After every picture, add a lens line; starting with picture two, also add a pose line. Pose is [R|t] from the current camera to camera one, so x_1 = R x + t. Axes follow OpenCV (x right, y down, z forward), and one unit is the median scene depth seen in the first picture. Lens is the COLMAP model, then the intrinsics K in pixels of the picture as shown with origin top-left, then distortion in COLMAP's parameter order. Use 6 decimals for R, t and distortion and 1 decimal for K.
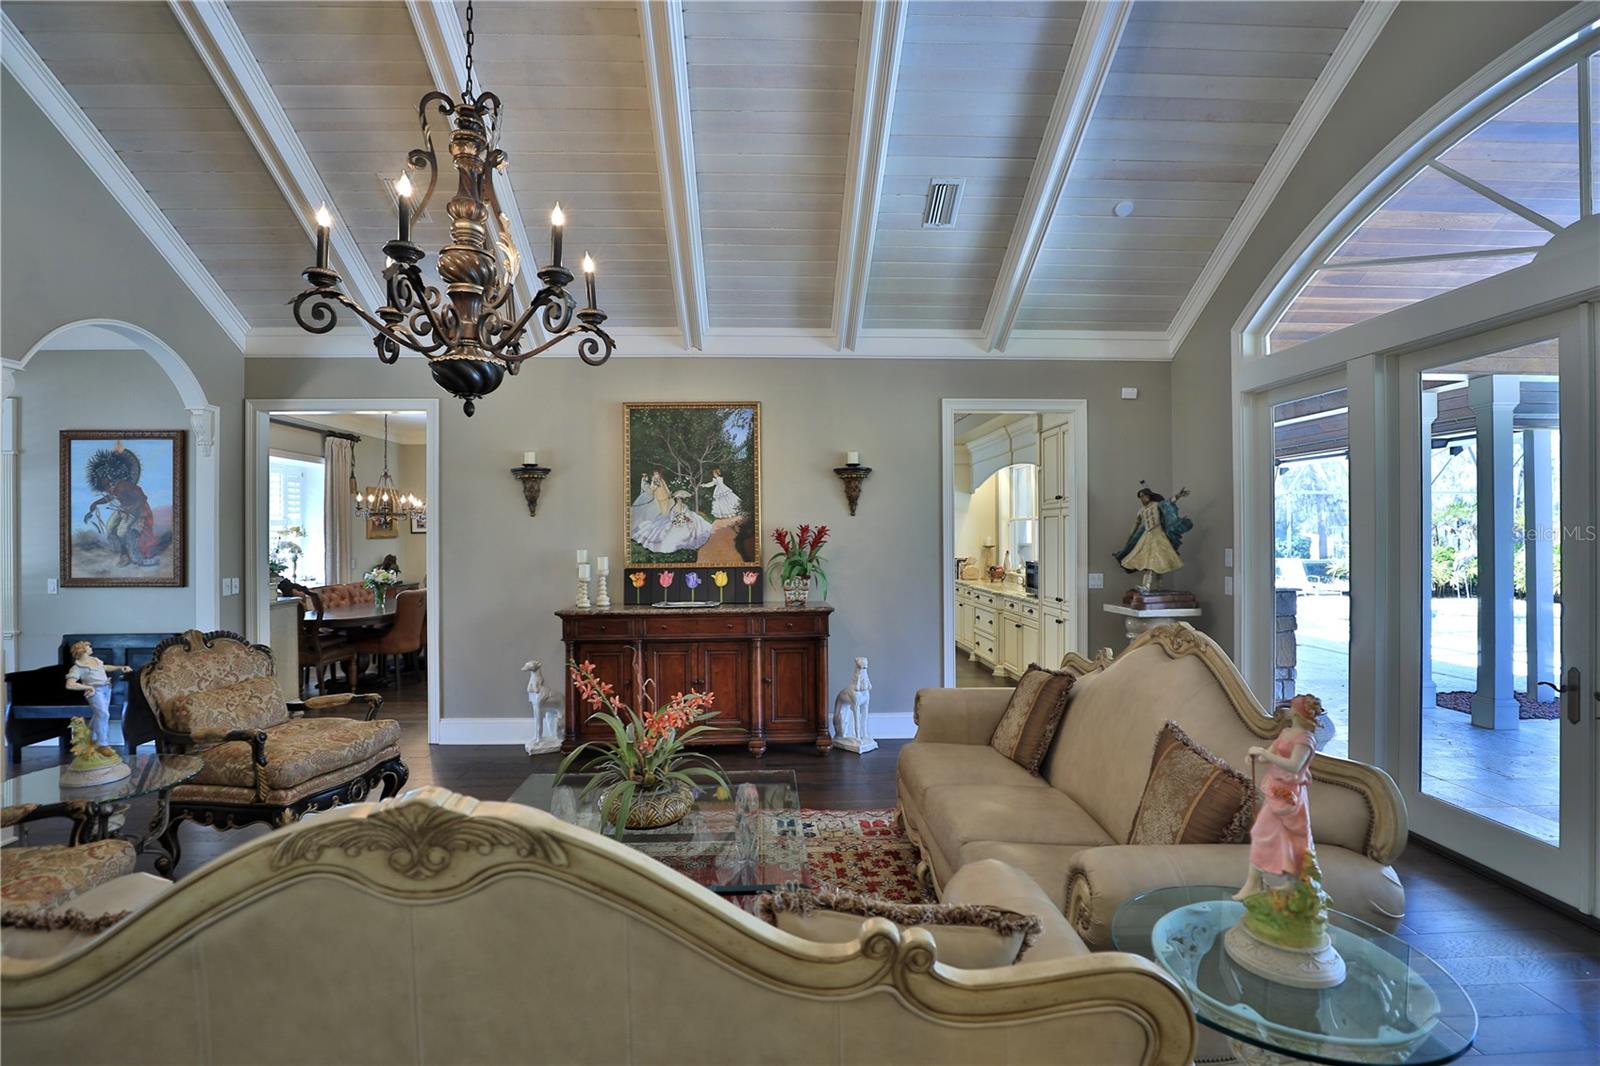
lens RADIAL K [[768.8, 0, 799.6], [0, 768.8, 528.8], [0, 0, 1]] dist [-0.044451, 0.013845]
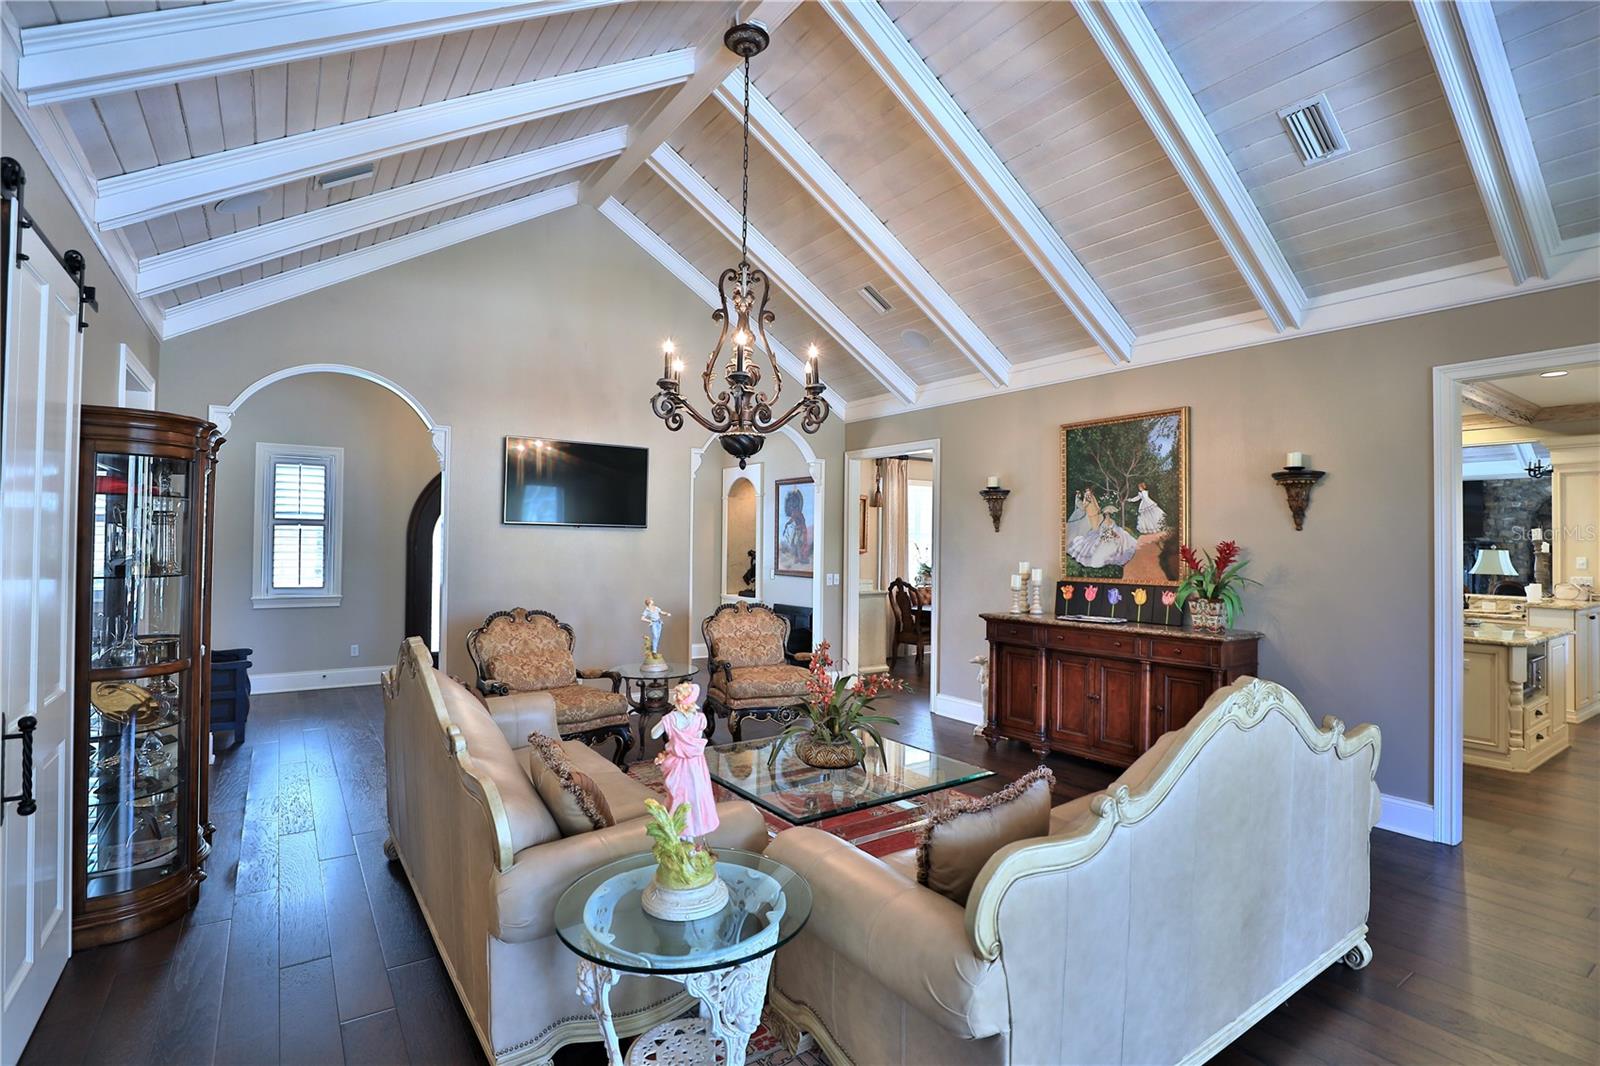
lens RADIAL K [[768.8, 0, 799.6], [0, 768.8, 528.8], [0, 0, 1]] dist [-0.044451, 0.013845]
pose [[0.534247, -0.004918, -0.845314, 0.472057], [-0.010298, 0.999871, -0.012326, -0.003646], [0.845266, 0.015291, 0.534127, 0.128502]]
